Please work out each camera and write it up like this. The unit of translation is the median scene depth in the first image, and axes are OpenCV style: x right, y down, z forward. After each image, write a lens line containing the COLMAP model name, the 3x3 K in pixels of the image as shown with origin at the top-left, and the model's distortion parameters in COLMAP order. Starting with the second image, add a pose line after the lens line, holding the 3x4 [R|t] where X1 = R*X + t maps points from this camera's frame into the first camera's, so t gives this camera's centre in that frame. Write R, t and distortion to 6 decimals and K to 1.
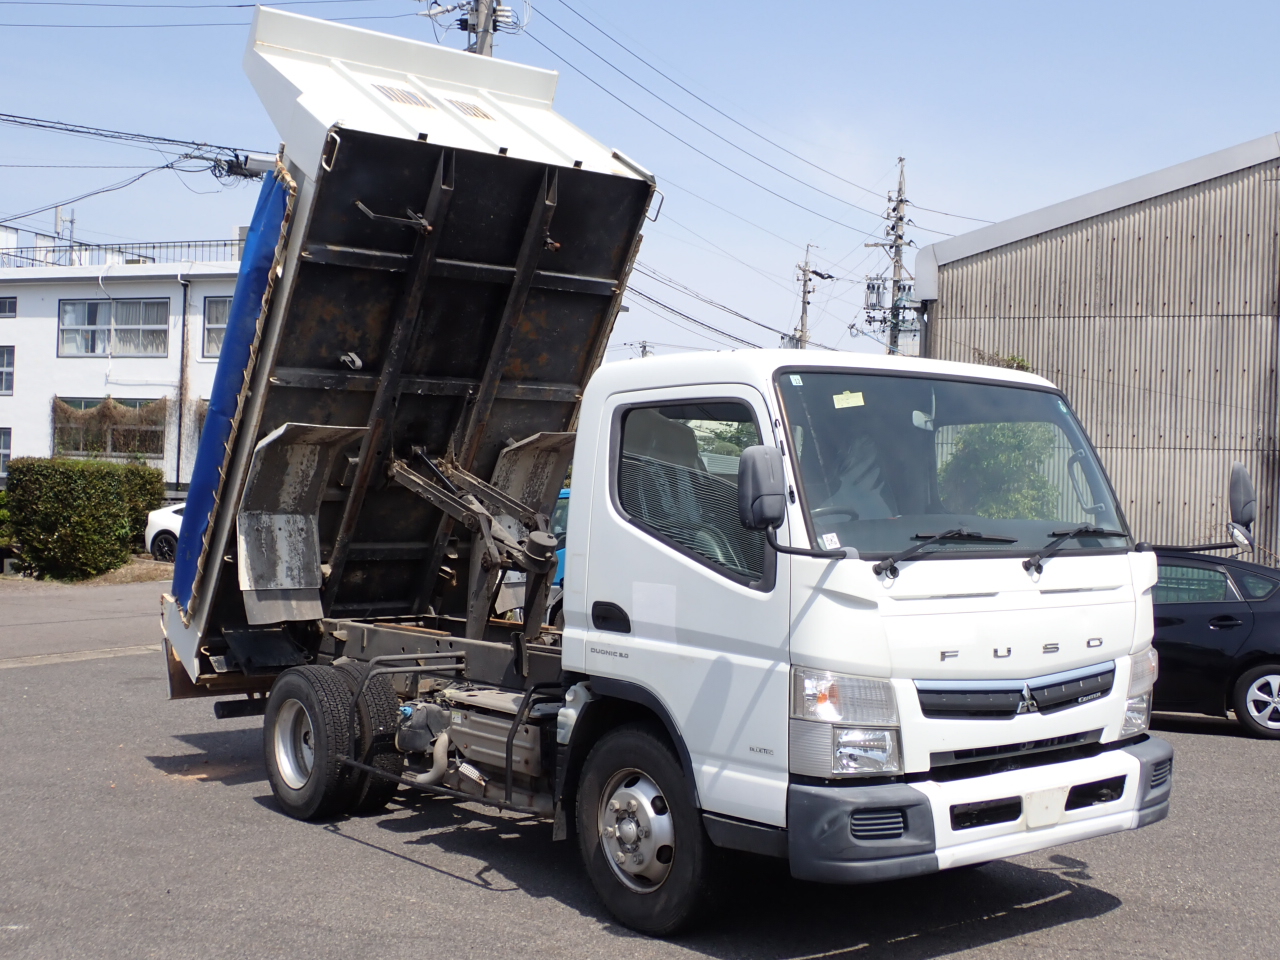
lens RADIAL K [[1502.3, 0, 628.9], [0, 1502.3, 476.4], [0, 0, 1]] dist [-0.001250, 0.000000]
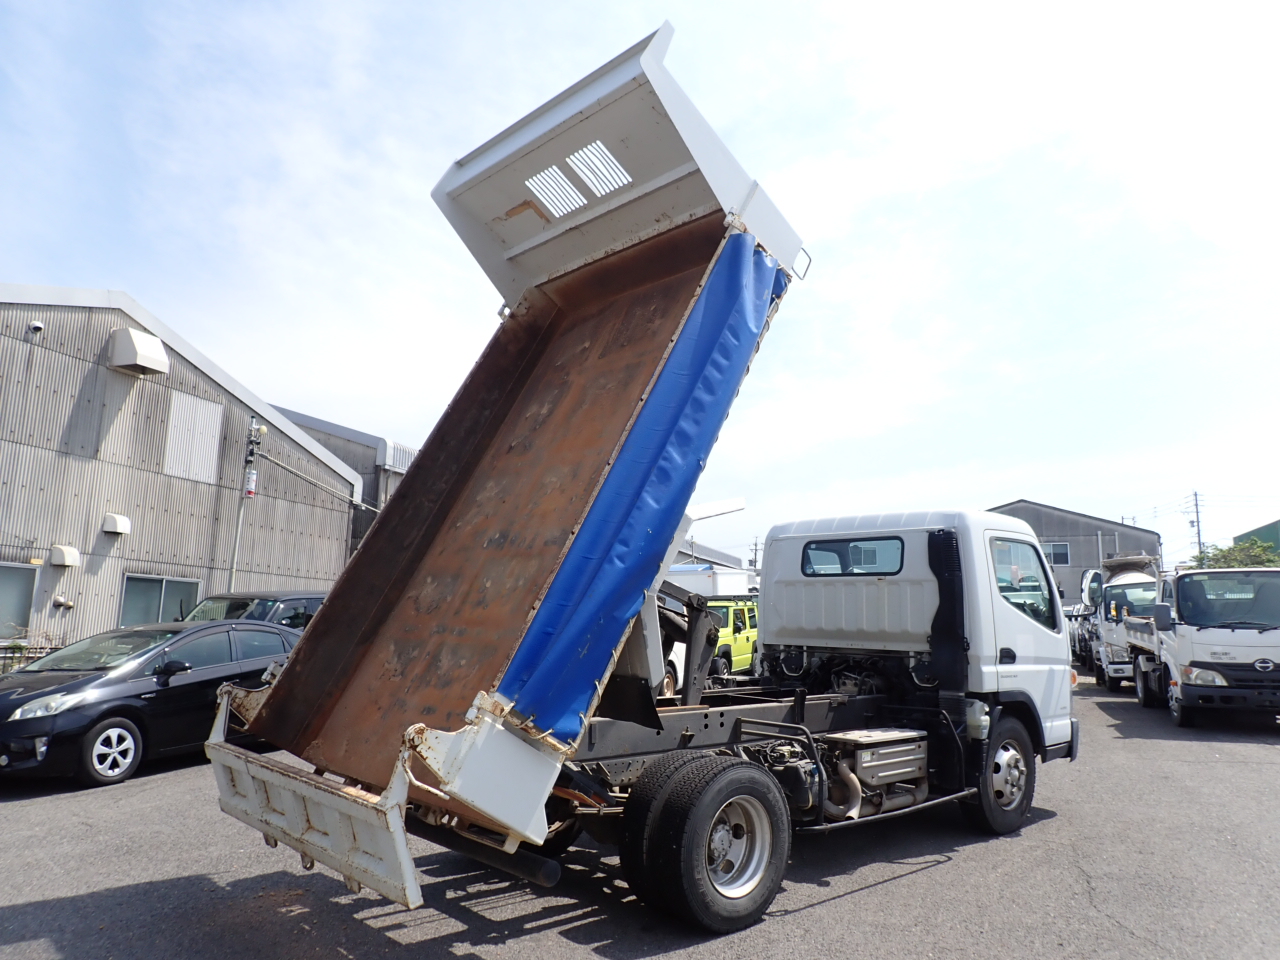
lens RADIAL K [[932.9, 0, 632.5], [0, 932.9, 480.1], [0, 0, 1]] dist [0.002479, -0.011725]
pose [[-0.066401, 0.125565, 0.989861, -0.727136], [-0.035696, 0.991116, -0.128119, 0.028584], [-0.997154, -0.043841, -0.061329, 0.996825]]
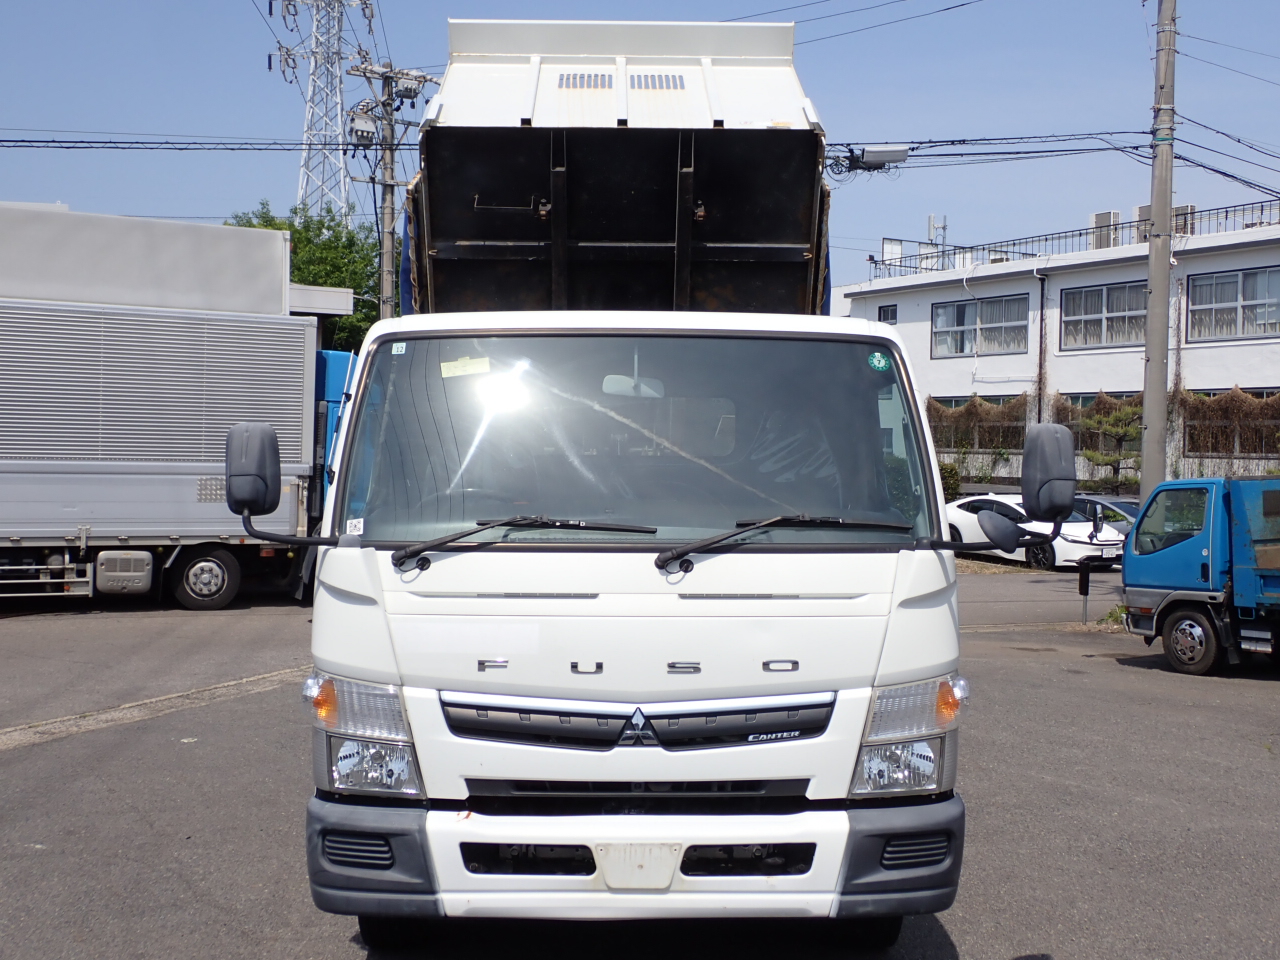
lens RADIAL K [[1502.3, 0, 635.6], [0, 1502.3, 481.7], [0, 0, 1]] dist [-0.001250, 0.000000]
pose [[0.802187, -0.008160, -0.597017, 0.477968], [0.011679, 0.999930, 0.002025, 0.009607], [0.596958, -0.008597, 0.802226, 0.229707]]
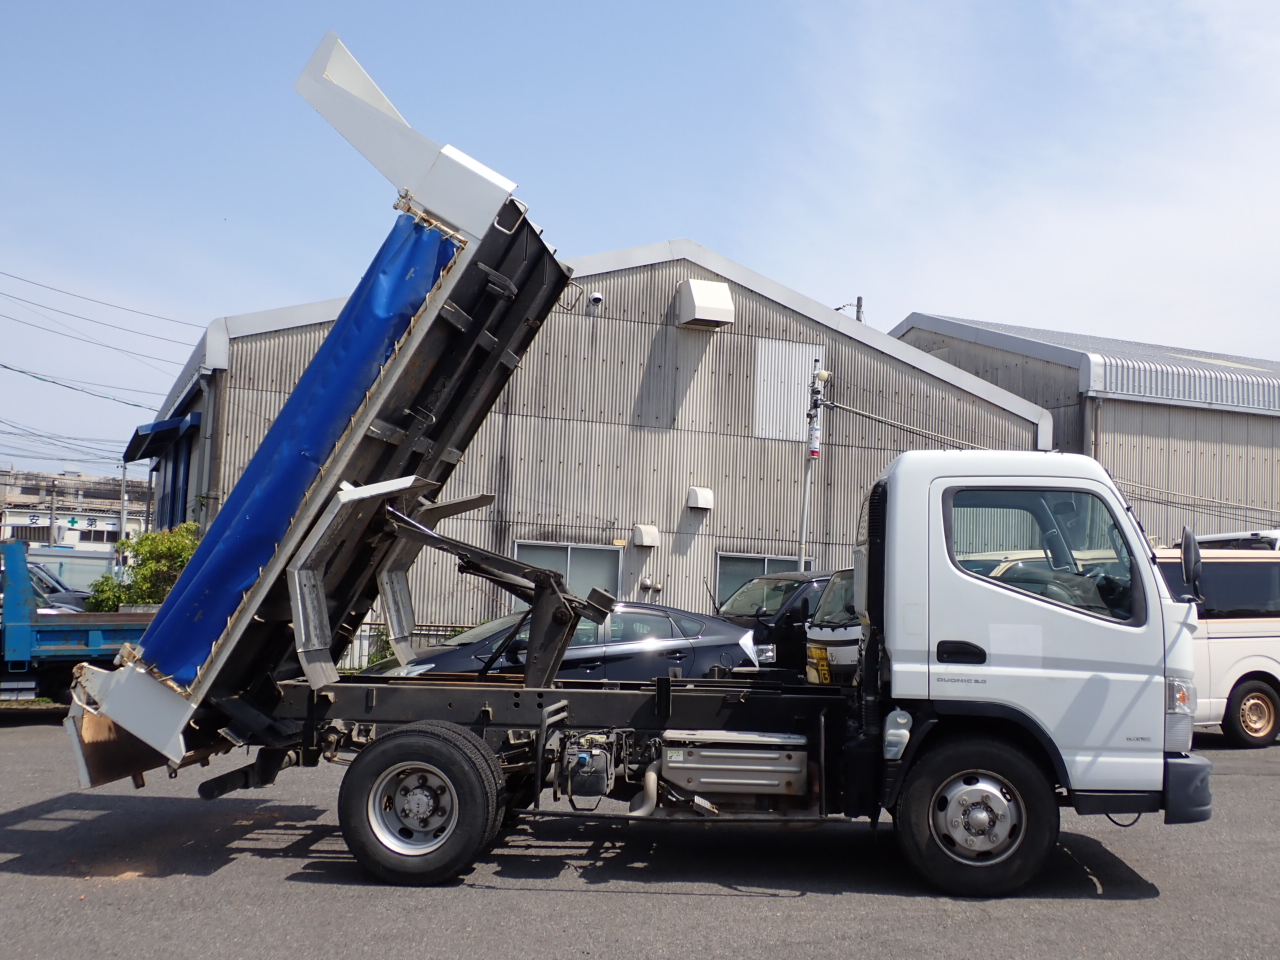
lens RADIAL K [[1397.7, 0, 631.0], [0, 1397.7, 469.8], [0, 0, 1]] dist [0.012169, 0.000000]
pose [[0.690874, 0.056815, 0.720739, -0.704300], [-0.022627, 0.998118, -0.056991, 0.008167], [-0.722621, 0.023066, 0.690860, 0.245073]]
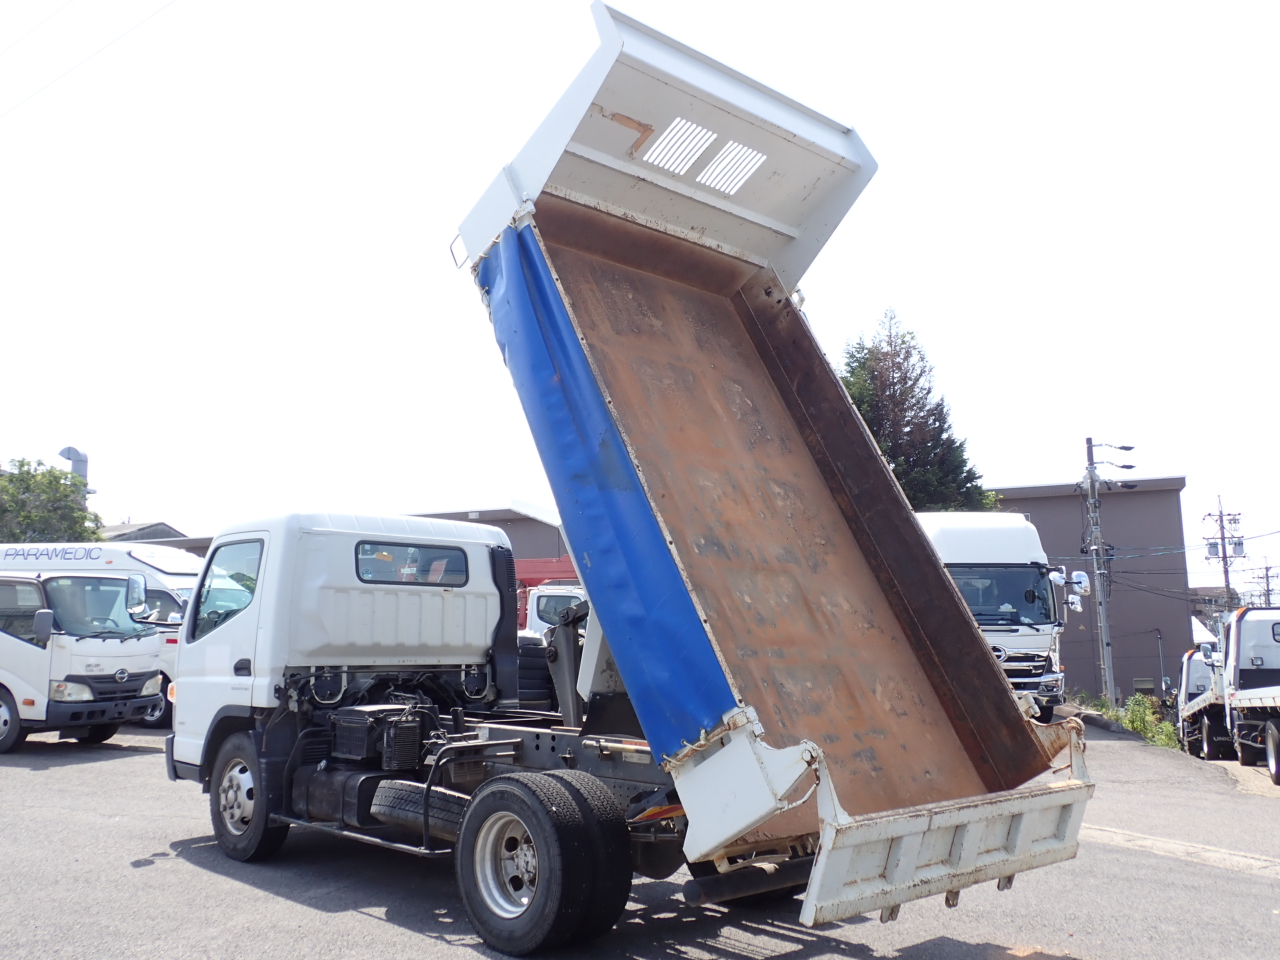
lens RADIAL K [[1180.9, 0, 634.8], [0, 1180.9, 475.0], [0, 0, 1]] dist [0.008794, 0.000000]
pose [[-0.994306, -0.031759, -0.101716, -0.037518], [-0.015553, 0.987584, -0.156318, 0.055928], [0.105418, -0.153846, -0.982455, 1.663231]]
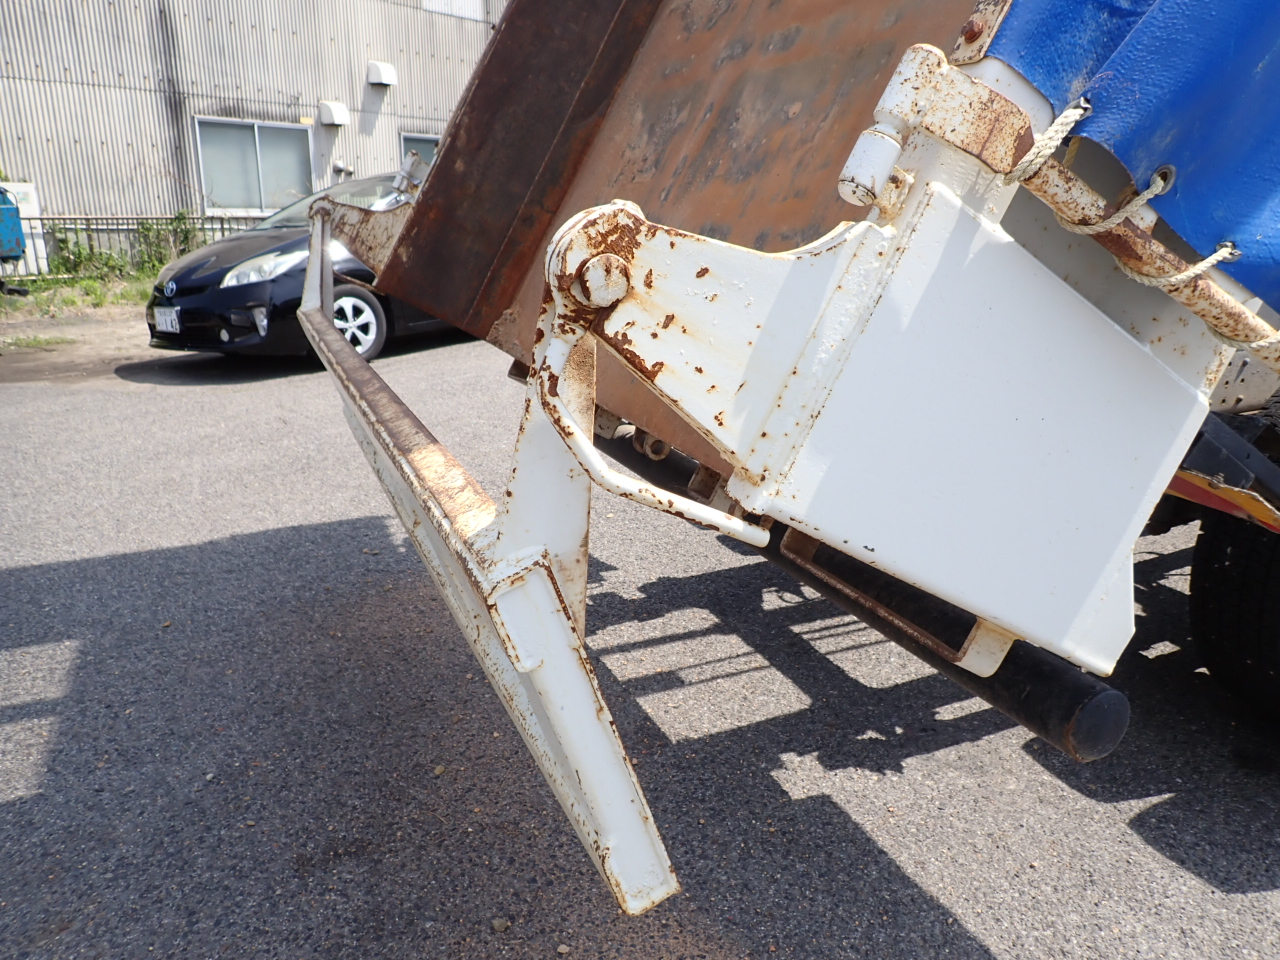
lens RADIAL K [[932.9, 0, 638.7], [0, 932.9, 471.1], [0, 0, 1]] dist [0.002479, -0.011725]
pose [[0.246245, -0.295078, 0.923197, -0.400048], [0.000124, 0.952537, 0.304423, 0.080455], [-0.969208, -0.074848, 0.234594, 1.035421]]
